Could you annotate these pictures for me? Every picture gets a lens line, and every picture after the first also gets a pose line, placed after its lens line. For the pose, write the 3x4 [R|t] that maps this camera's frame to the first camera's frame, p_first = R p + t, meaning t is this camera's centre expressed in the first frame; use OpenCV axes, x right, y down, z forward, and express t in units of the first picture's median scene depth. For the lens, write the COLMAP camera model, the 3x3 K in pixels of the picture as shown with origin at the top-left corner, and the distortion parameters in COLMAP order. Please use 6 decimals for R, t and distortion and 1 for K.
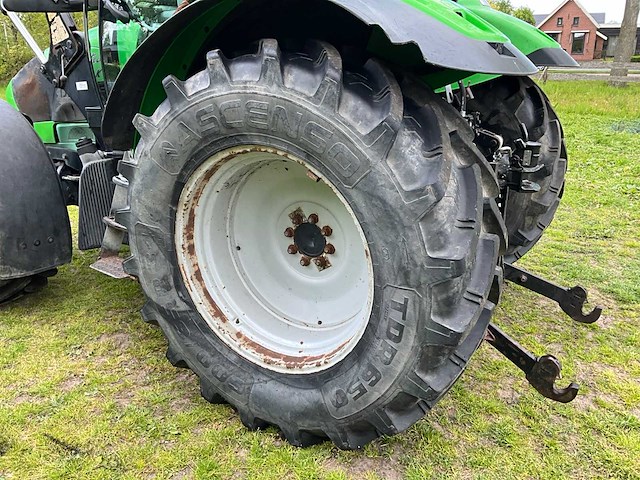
lens RADIAL K [[515.5, 0, 320.0], [0, 515.5, 240.0], [0, 0, 1]] dist [0.094838, -0.171460]
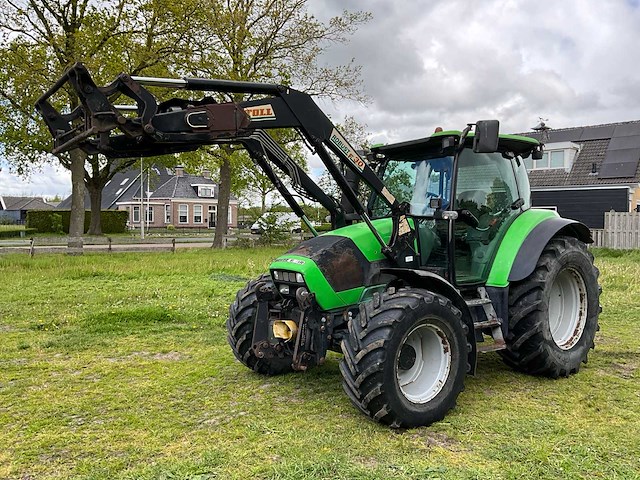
lens RADIAL K [[515.5, 0, 320.0], [0, 515.5, 240.0], [0, 0, 1]] dist [0.094838, -0.171460]
pose [[0.384178, -0.022077, 0.922995, -3.125046], [0.300853, 0.948141, -0.102545, -0.405936], [-0.872866, 0.317081, 0.370897, 0.946937]]
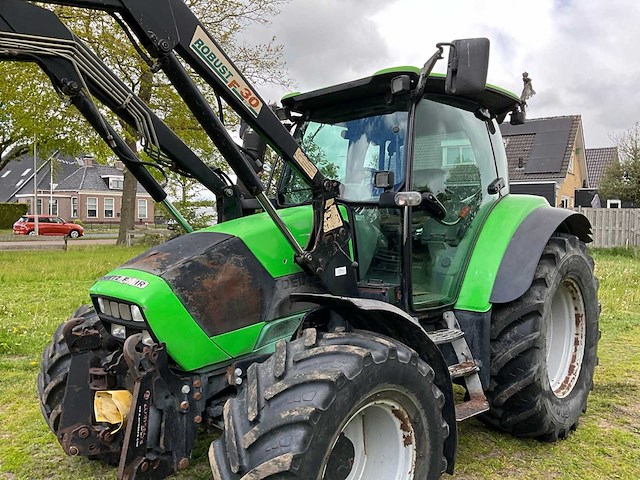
lens RADIAL K [[521.6, 0, 318.5], [0, 521.6, 239.4], [0, 0, 1]] dist [0.090645, -0.180769]
pose [[0.253181, -0.029164, 0.966979, -2.166136], [0.313374, 0.948124, -0.053455, -0.471547], [-0.915257, 0.316560, 0.249186, 1.171391]]
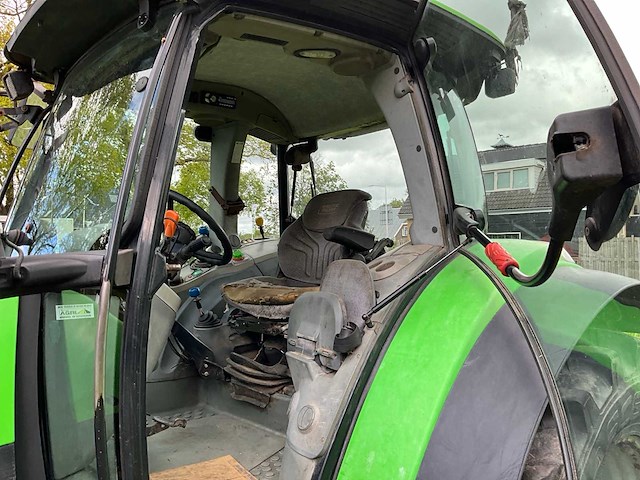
lens RADIAL K [[531.8, 0, 320.8], [0, 531.8, 242.8], [0, 0, 1]] dist [0.071397, -0.133898]
pose [[0.318179, 0.017841, 0.947863, -1.022267], [0.321412, 0.938578, -0.125558, -0.483423], [-0.891884, 0.344605, 0.292901, 0.930846]]
